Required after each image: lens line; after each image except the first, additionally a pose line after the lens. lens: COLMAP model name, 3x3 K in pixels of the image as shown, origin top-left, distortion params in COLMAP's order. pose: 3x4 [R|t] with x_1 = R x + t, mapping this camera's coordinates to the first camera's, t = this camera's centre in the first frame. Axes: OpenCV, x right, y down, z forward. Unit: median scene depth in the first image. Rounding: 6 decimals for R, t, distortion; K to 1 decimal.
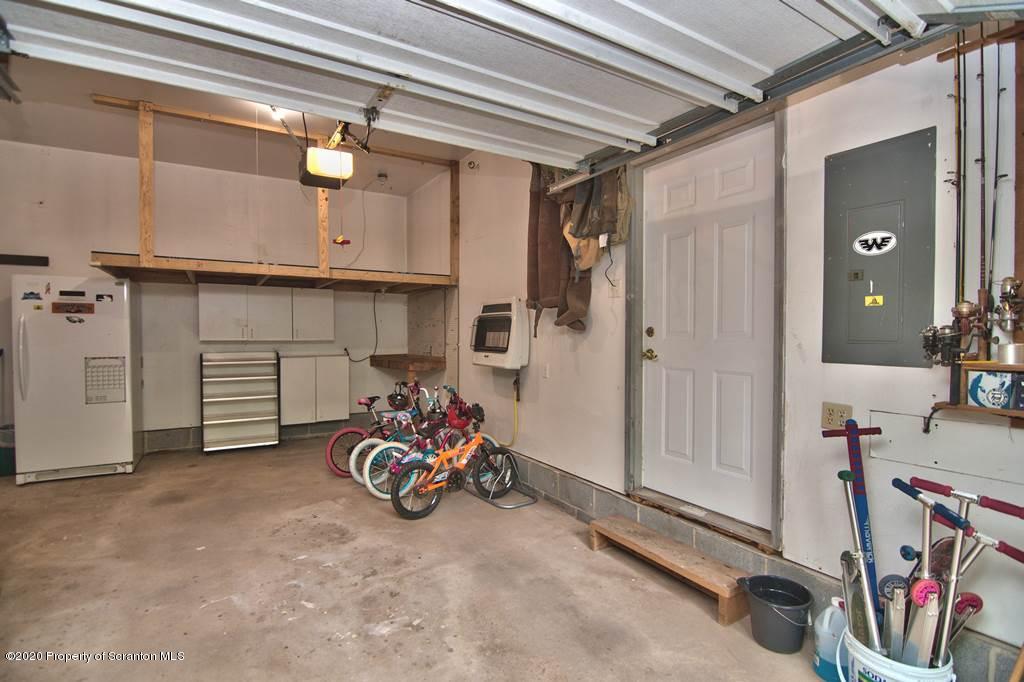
lens RADIAL K [[498.1, 0, 512.0], [0, 498.1, 341.0], [0, 0, 1]] dist [-0.002074, -0.000287]
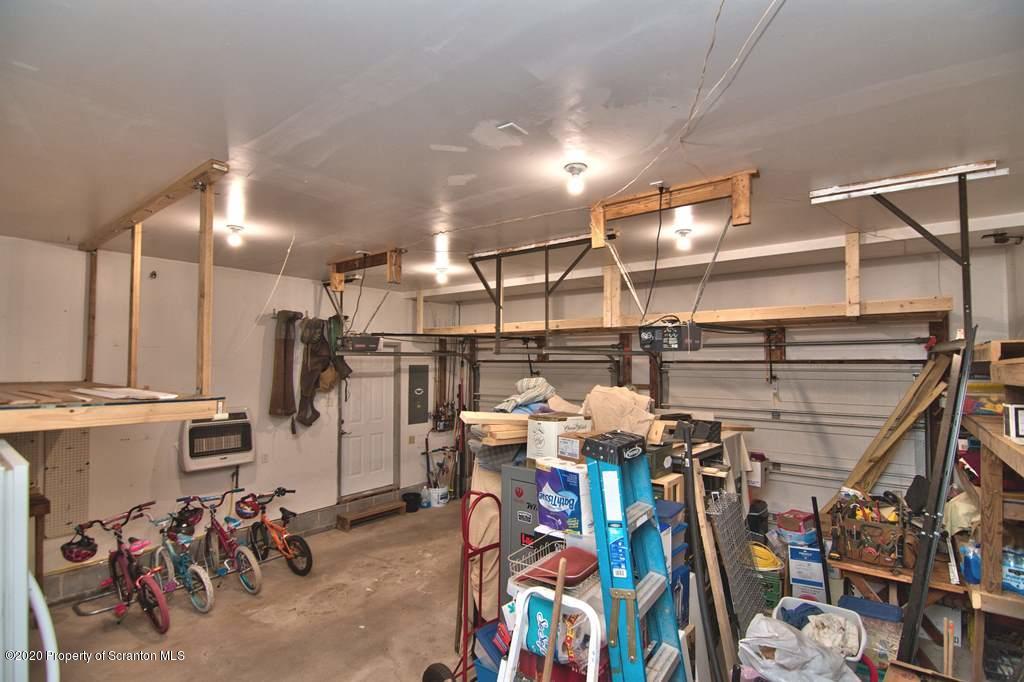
lens RADIAL K [[498.1, 0, 512.0], [0, 498.1, 341.0], [0, 0, 1]] dist [-0.002074, -0.000287]
pose [[-0.333025, 0.028424, 0.942490, -2.052960], [0.011600, 0.999593, -0.026048, -0.313768], [-0.942847, 0.002258, -0.333219, 1.056454]]
